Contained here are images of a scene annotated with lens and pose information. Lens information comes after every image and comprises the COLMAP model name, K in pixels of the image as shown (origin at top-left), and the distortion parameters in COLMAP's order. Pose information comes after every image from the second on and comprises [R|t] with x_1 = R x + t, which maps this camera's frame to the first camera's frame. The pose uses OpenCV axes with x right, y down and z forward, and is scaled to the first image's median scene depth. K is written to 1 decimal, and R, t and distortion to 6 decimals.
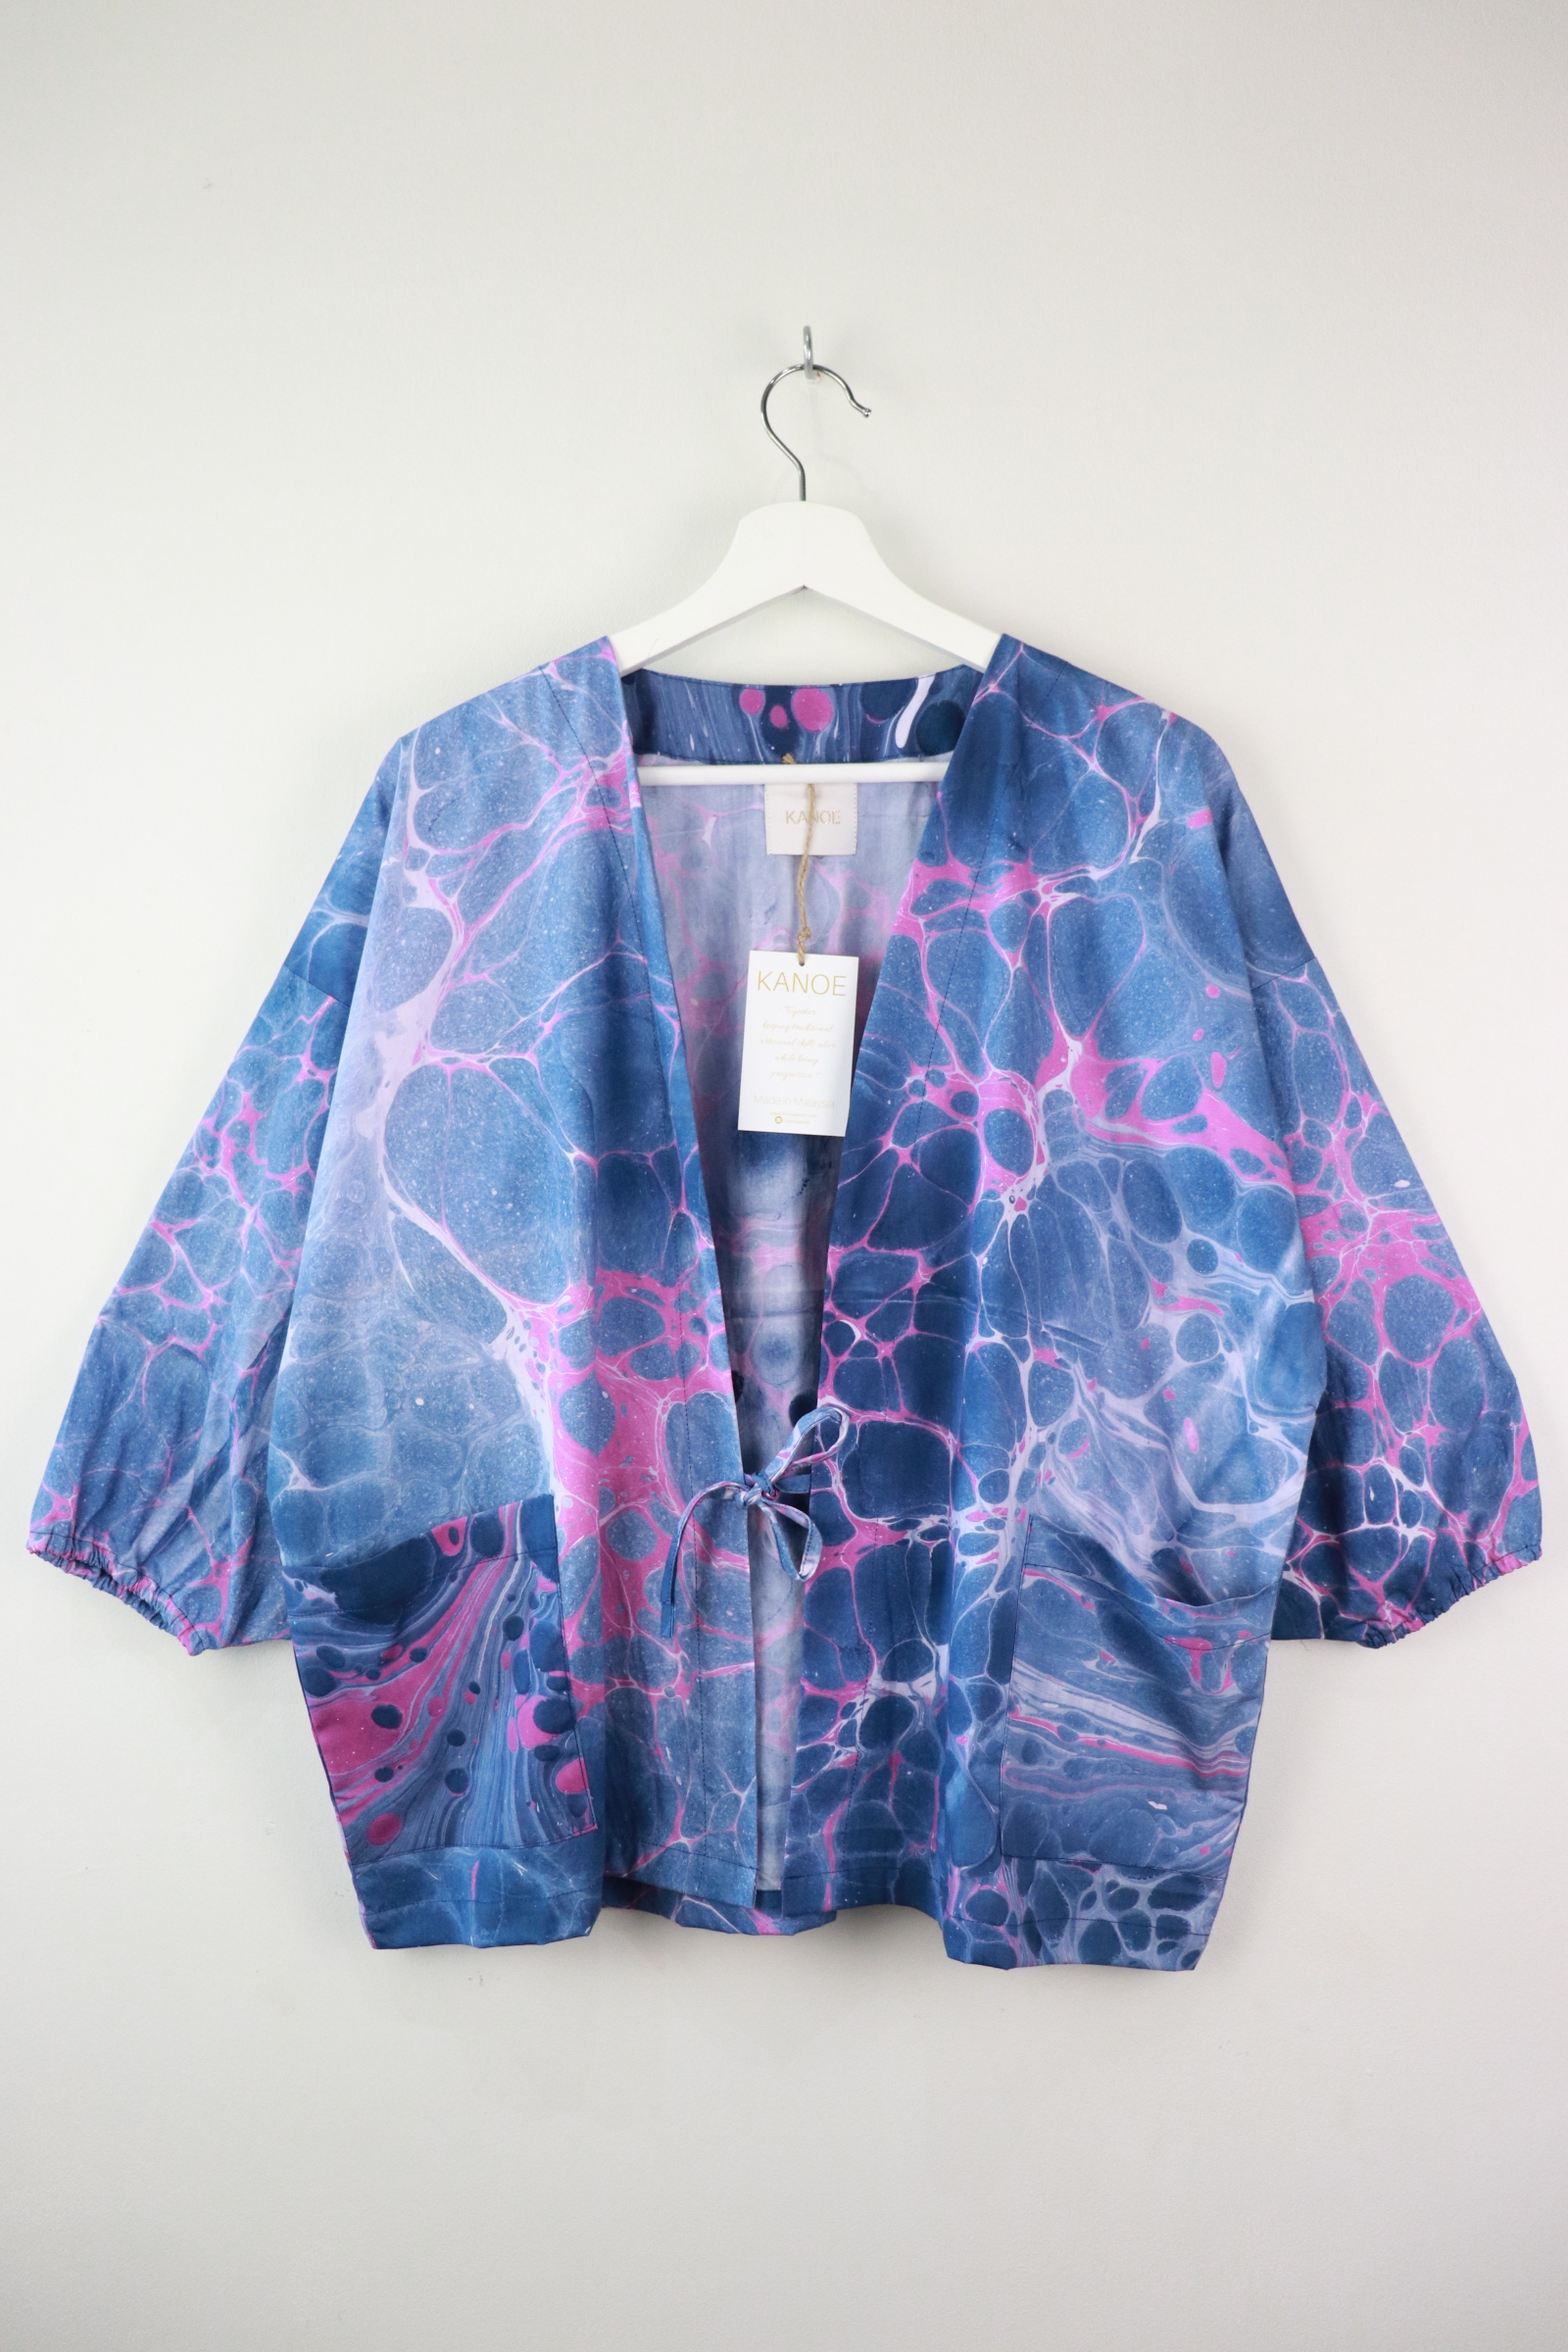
lens RADIAL K [[2757.9, 0, 738.1], [0, 2757.9, 1172.6], [0, 0, 1]] dist [-0.094362, 0.000000]
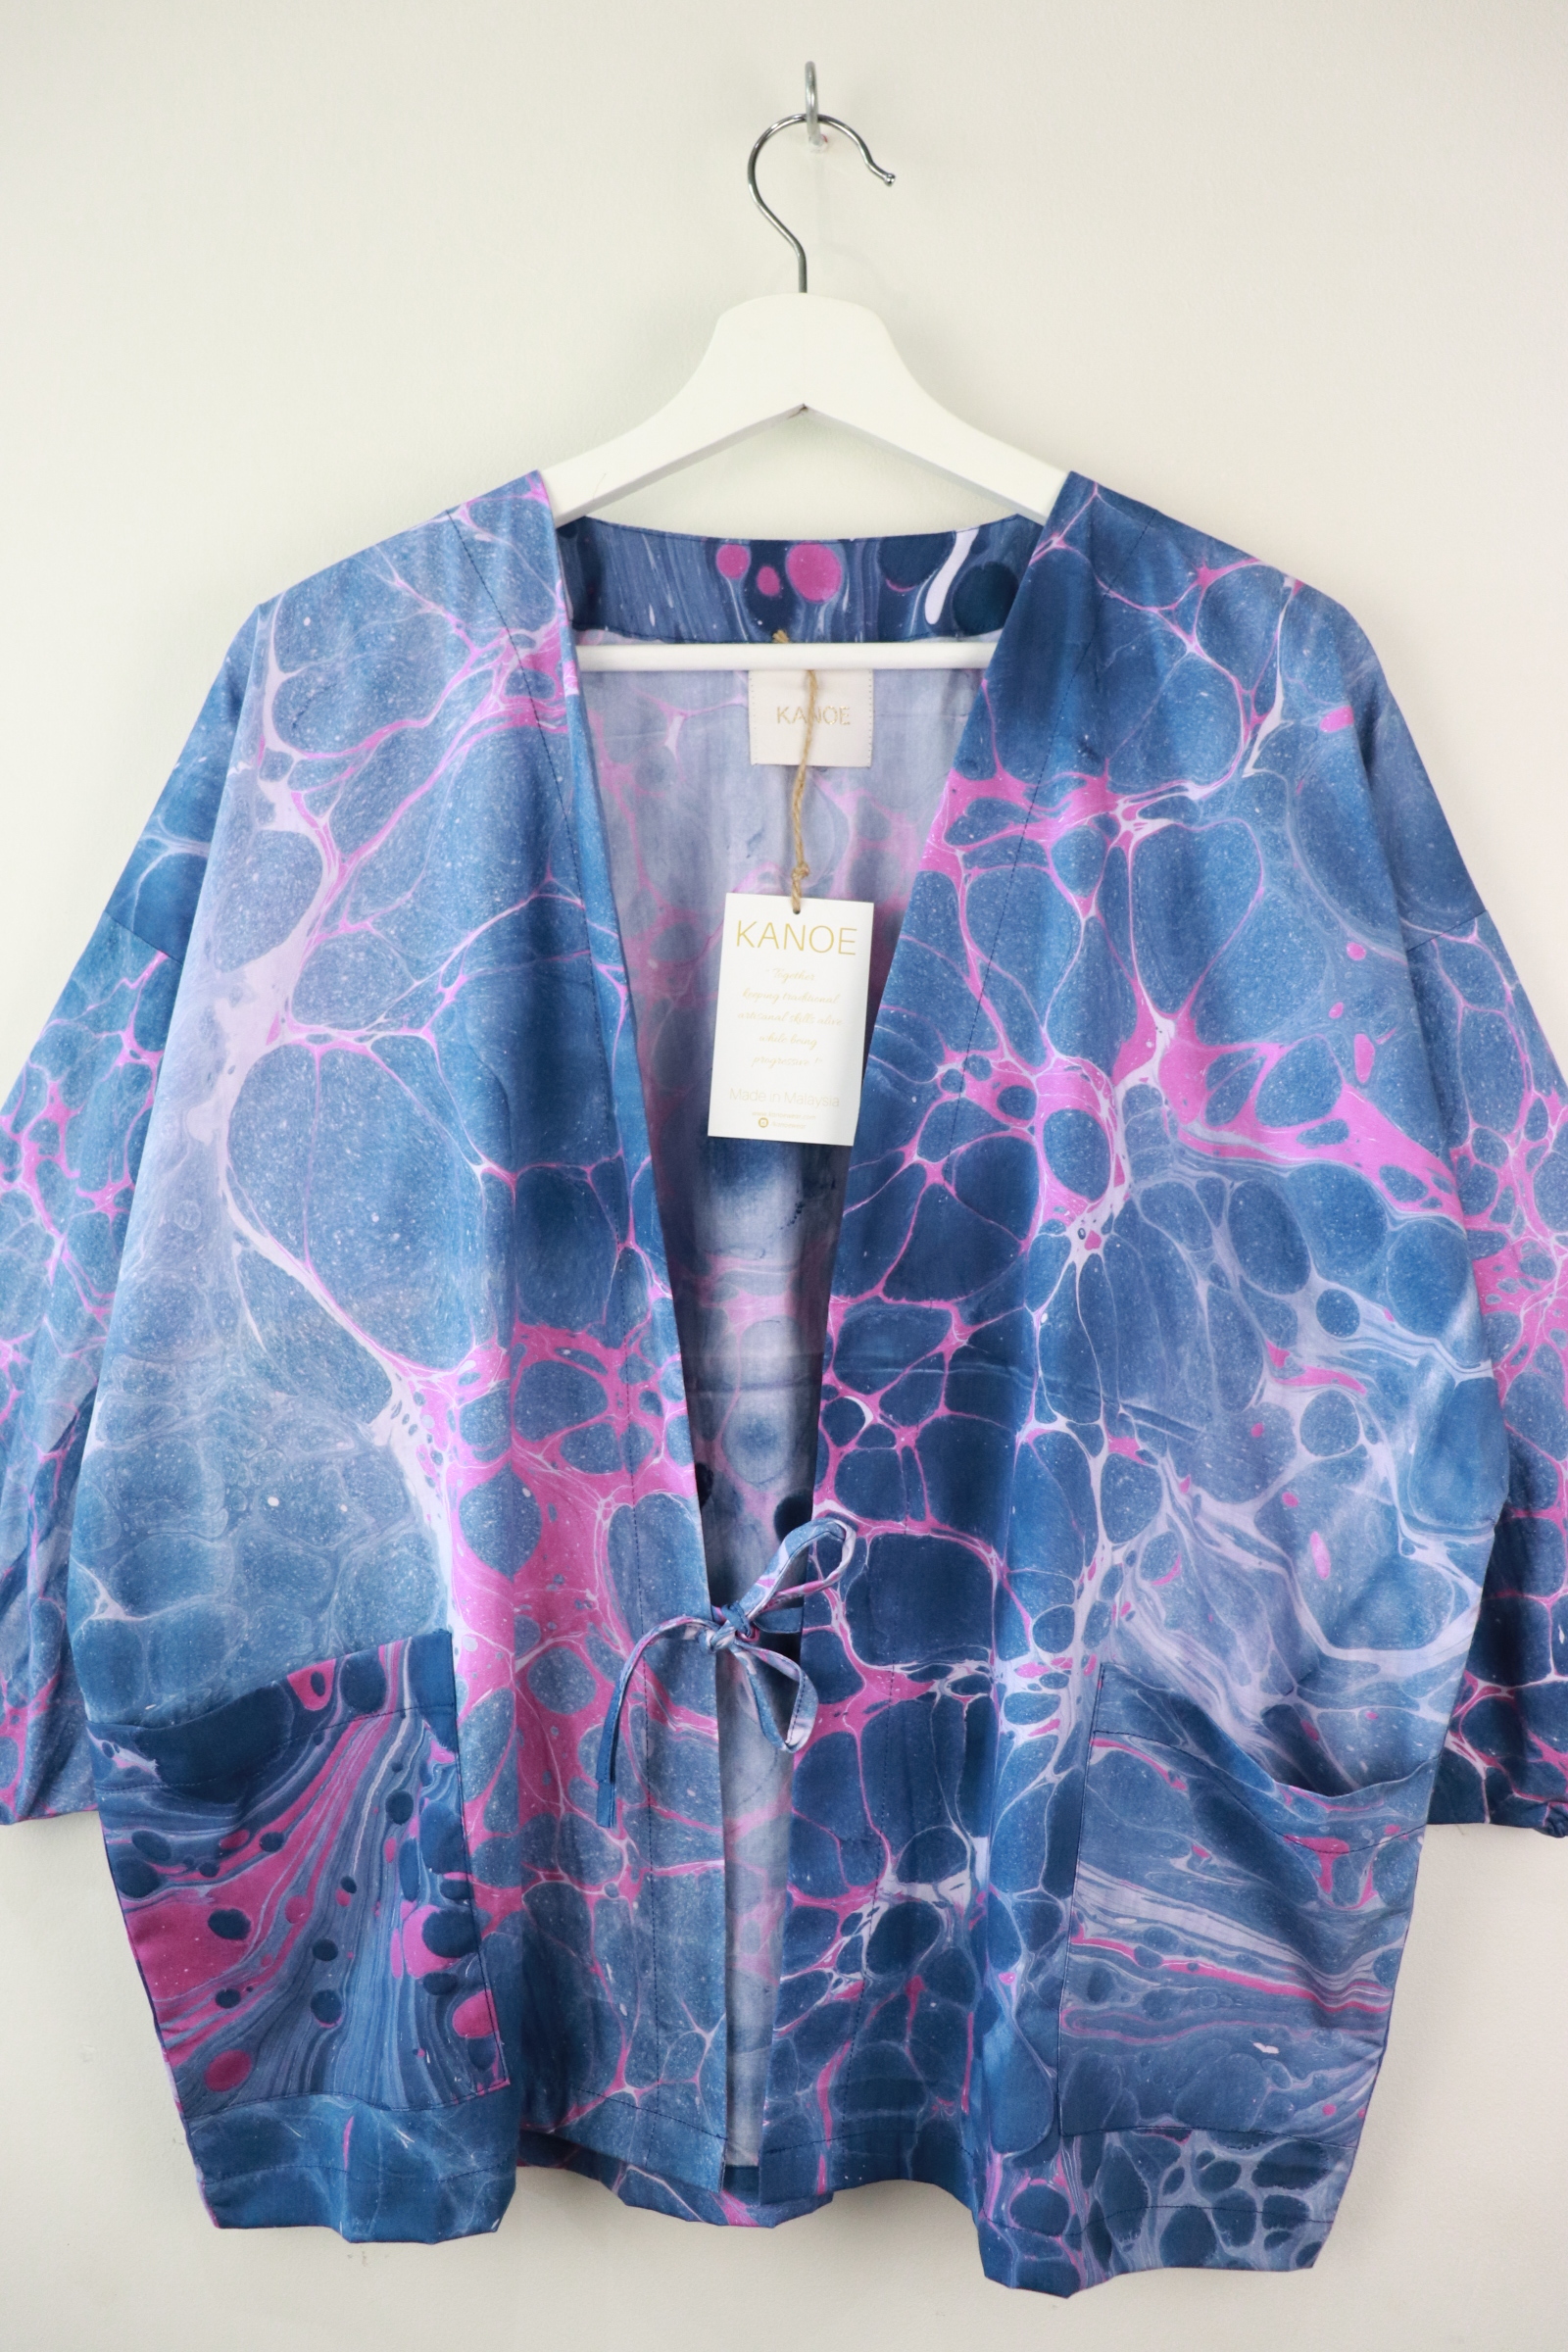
lens RADIAL K [[2757.9, 0, 766.1], [0, 2757.9, 1179.6], [0, 0, 1]] dist [-0.094362, 0.000000]
pose [[0.999960, 0.007821, 0.004398, 0.012380], [-0.007794, 0.999950, -0.006218, 0.000603], [-0.004446, 0.006183, 0.999971, 0.263662]]
